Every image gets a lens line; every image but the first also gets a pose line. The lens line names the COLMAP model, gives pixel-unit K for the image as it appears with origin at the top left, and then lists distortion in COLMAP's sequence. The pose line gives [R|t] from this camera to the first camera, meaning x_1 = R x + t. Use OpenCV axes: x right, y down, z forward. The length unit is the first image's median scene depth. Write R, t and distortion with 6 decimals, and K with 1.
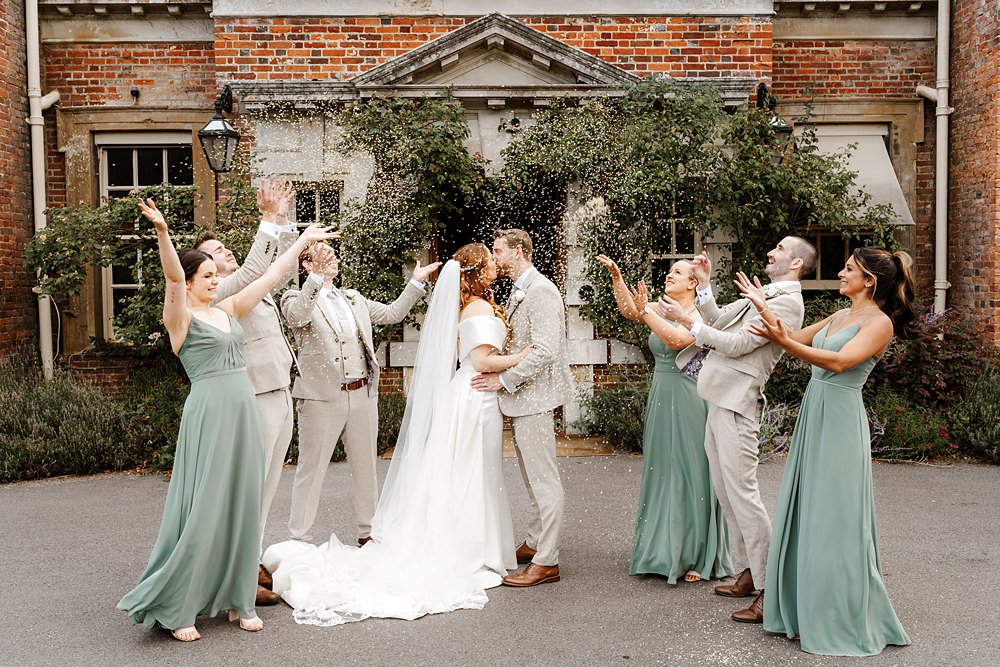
lens RADIAL K [[1025.6, 0, 476.9], [0, 1025.6, 330.7], [0, 0, 1]] dist [0.014350, -0.005957]
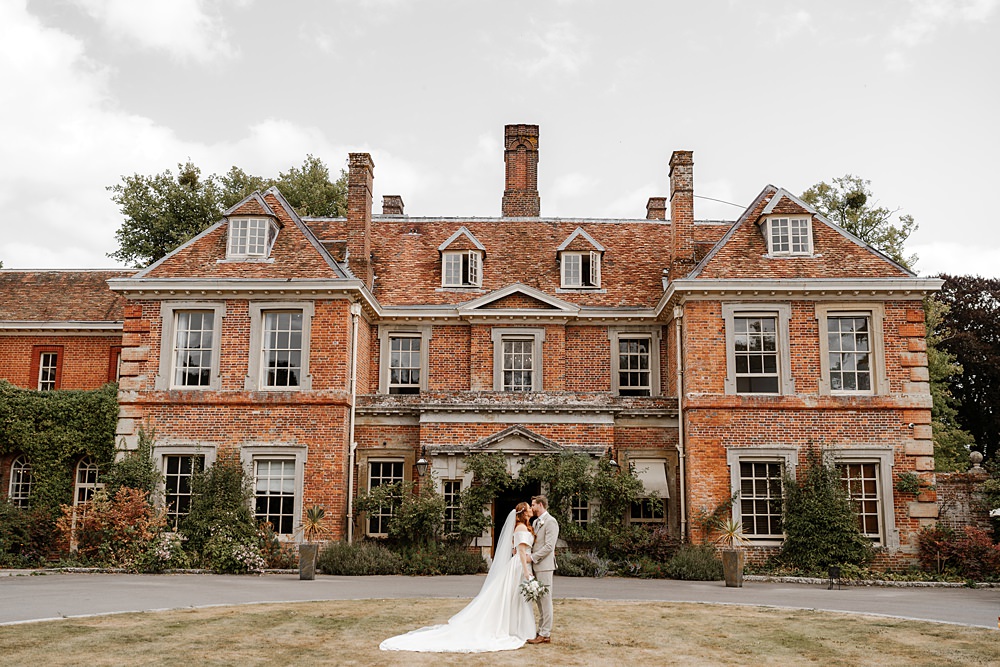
lens RADIAL K [[1025.6, 0, 476.9], [0, 1025.6, 330.7], [0, 0, 1]] dist [0.014350, -0.005957]
pose [[0.999459, 0.015617, -0.028960, -0.013781], [-0.021752, 0.974012, -0.225450, 0.096403], [0.024687, 0.225958, 0.973824, -1.905090]]
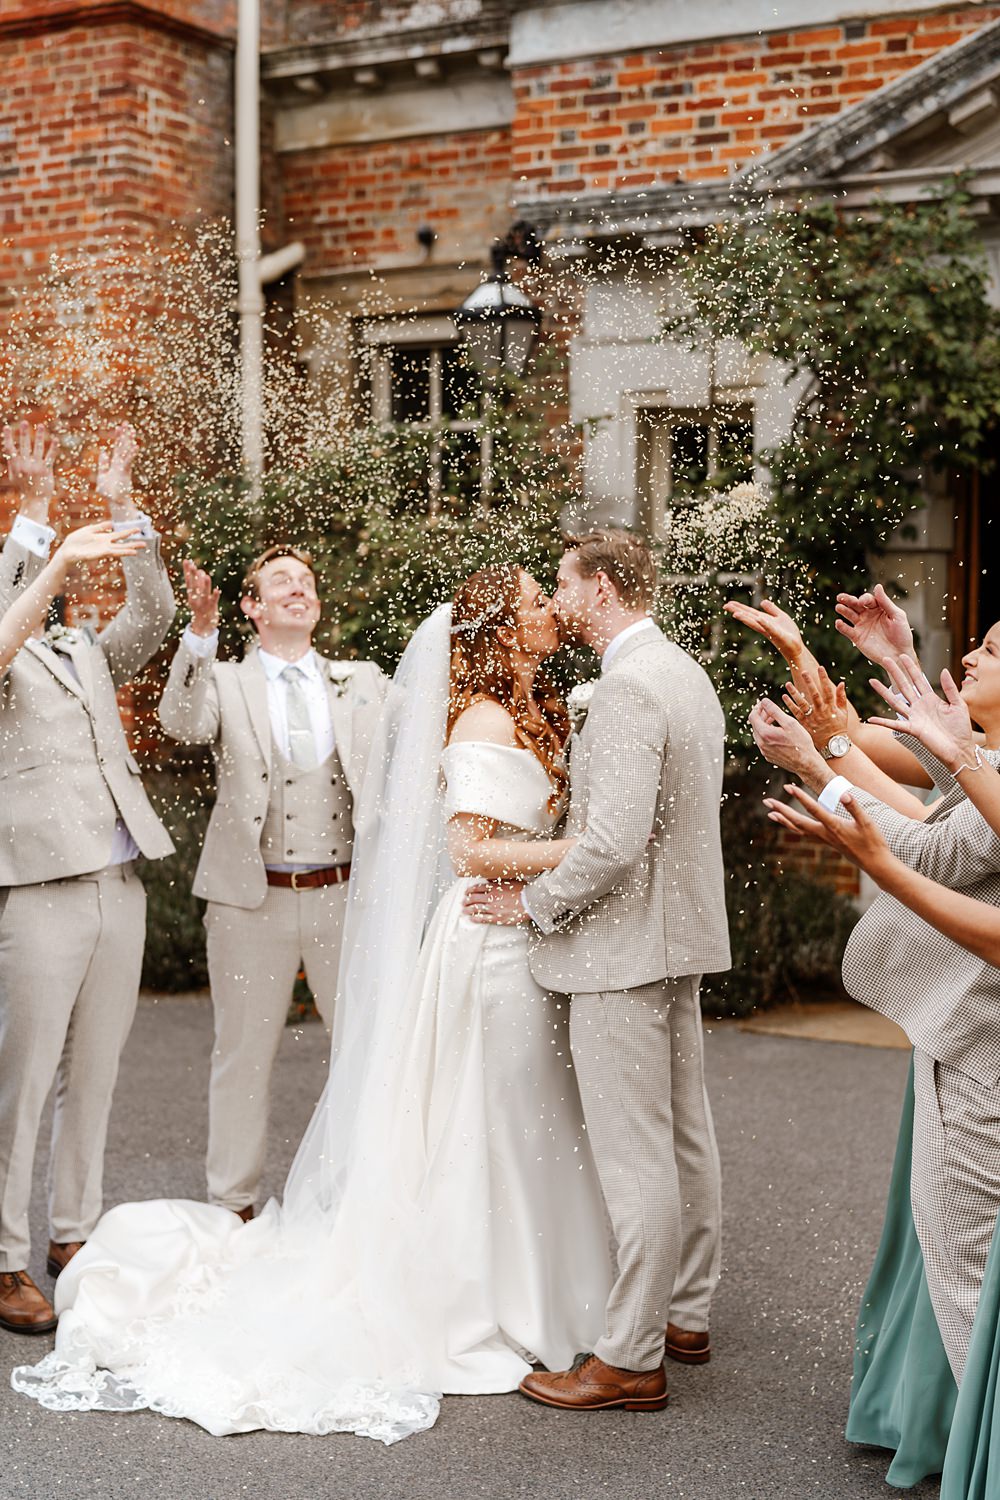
lens RADIAL K [[2076.7, 0, 500.0], [0, 2076.7, 750.0], [0, 0, 1]] dist [0.010432, 0.025927]
pose [[0.862435, 0.053535, -0.503329, 0.243626], [-0.039628, 0.998480, 0.038300, -0.024528], [0.504615, -0.013085, 0.863245, 0.157226]]
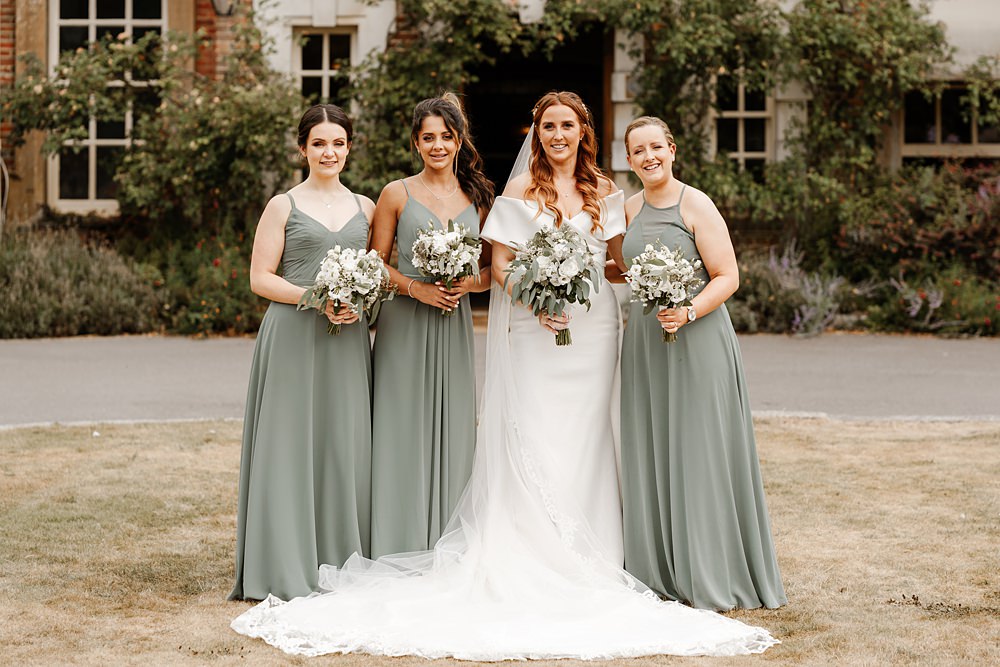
lens RADIAL K [[2643.2, 0, 500.0], [0, 2643.2, 333.5], [0, 0, 1]] dist [-0.010474, 0.190868]
pose [[0.999803, 0.009884, 0.017227, -0.046648], [-0.010282, 0.999678, 0.023183, 0.064721], [-0.016992, -0.023356, 0.999583, -1.271824]]
